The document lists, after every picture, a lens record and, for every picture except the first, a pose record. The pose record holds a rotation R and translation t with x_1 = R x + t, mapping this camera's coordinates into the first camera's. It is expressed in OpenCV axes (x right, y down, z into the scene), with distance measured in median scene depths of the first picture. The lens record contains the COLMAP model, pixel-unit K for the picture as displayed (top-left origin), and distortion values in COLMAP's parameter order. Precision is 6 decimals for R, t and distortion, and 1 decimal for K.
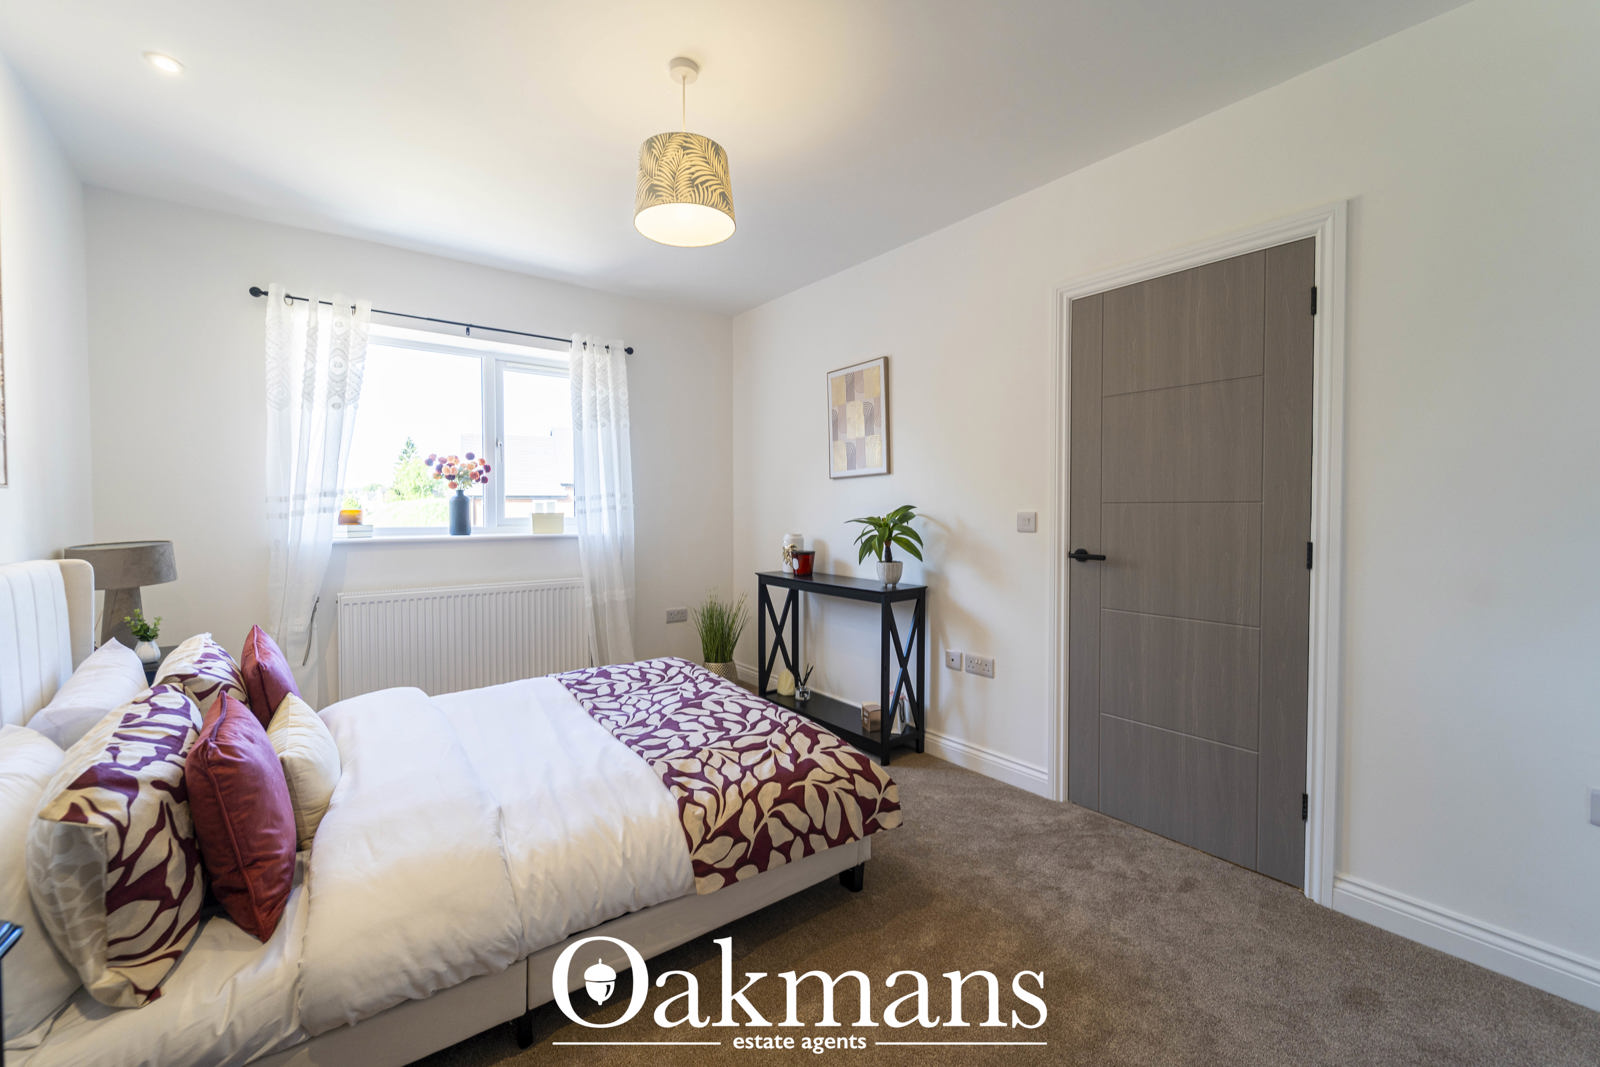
lens RADIAL K [[643.1, 0, 797.2], [0, 643.1, 528.4], [0, 0, 1]] dist [0.002725, -0.003088]
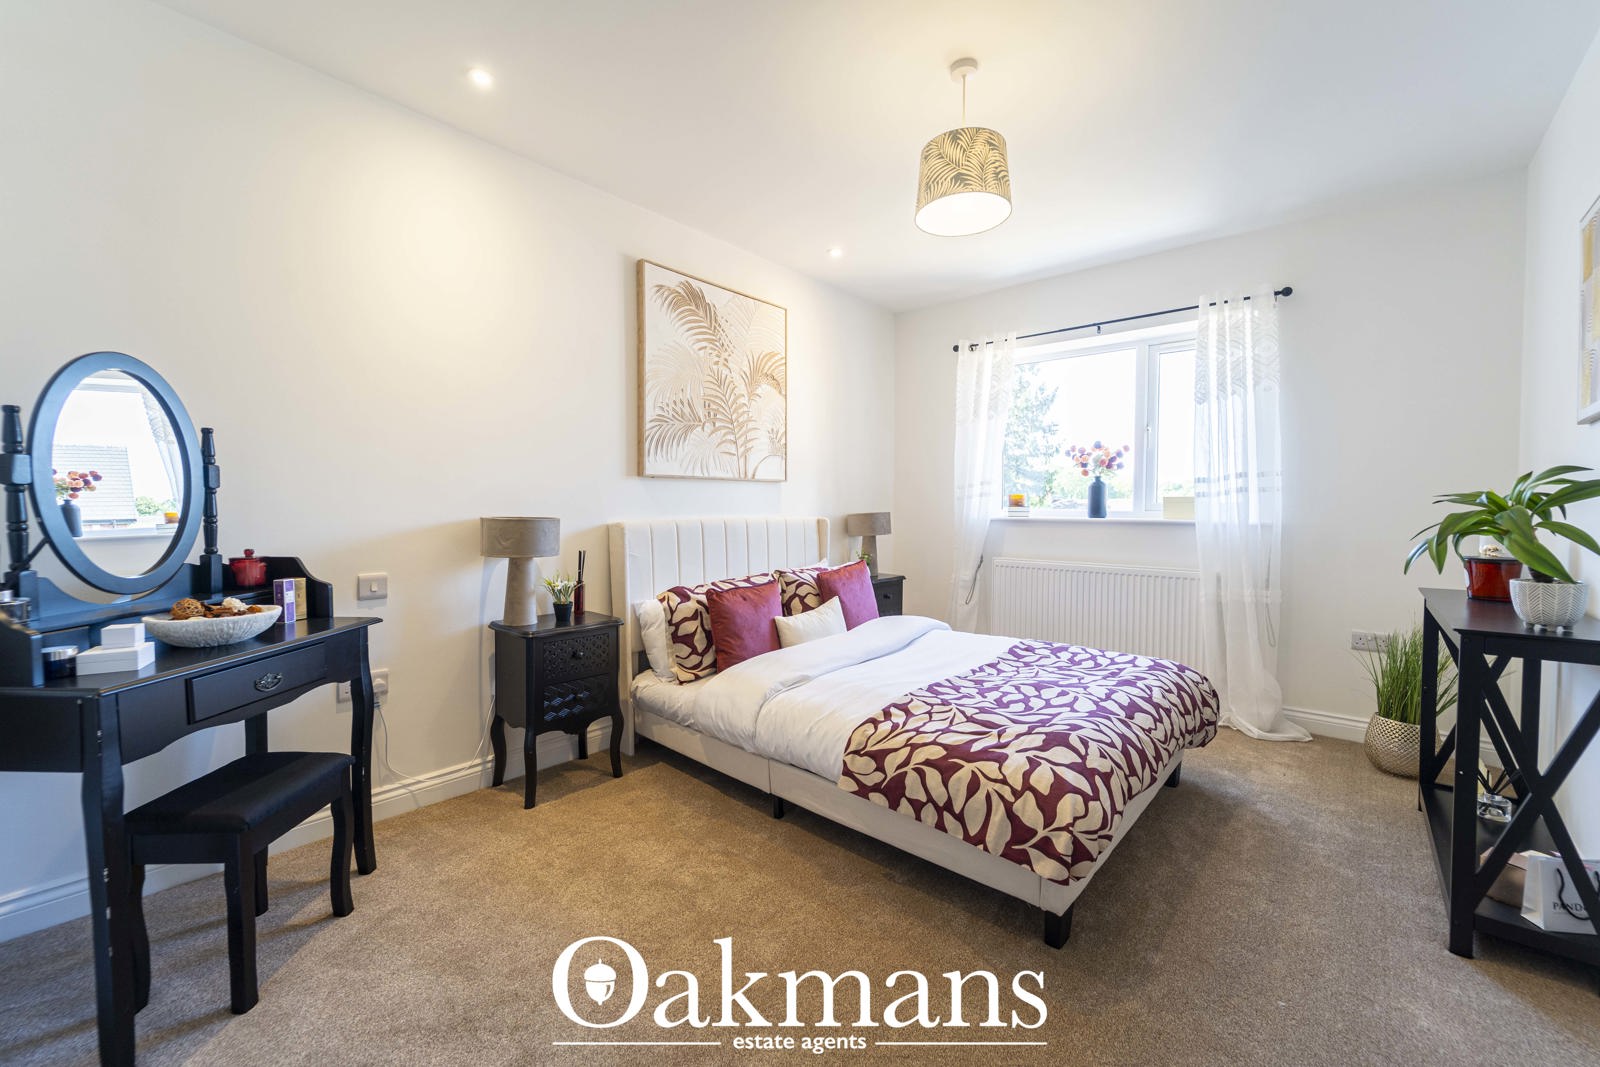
lens RADIAL K [[643.1, 0, 797.2], [0, 643.1, 528.4], [0, 0, 1]] dist [0.002725, -0.003088]
pose [[0.190409, 0.034467, -0.981100, 0.813809], [-0.034110, 0.999012, 0.028476, 0.026806], [0.981112, 0.028043, 0.191397, 0.520515]]
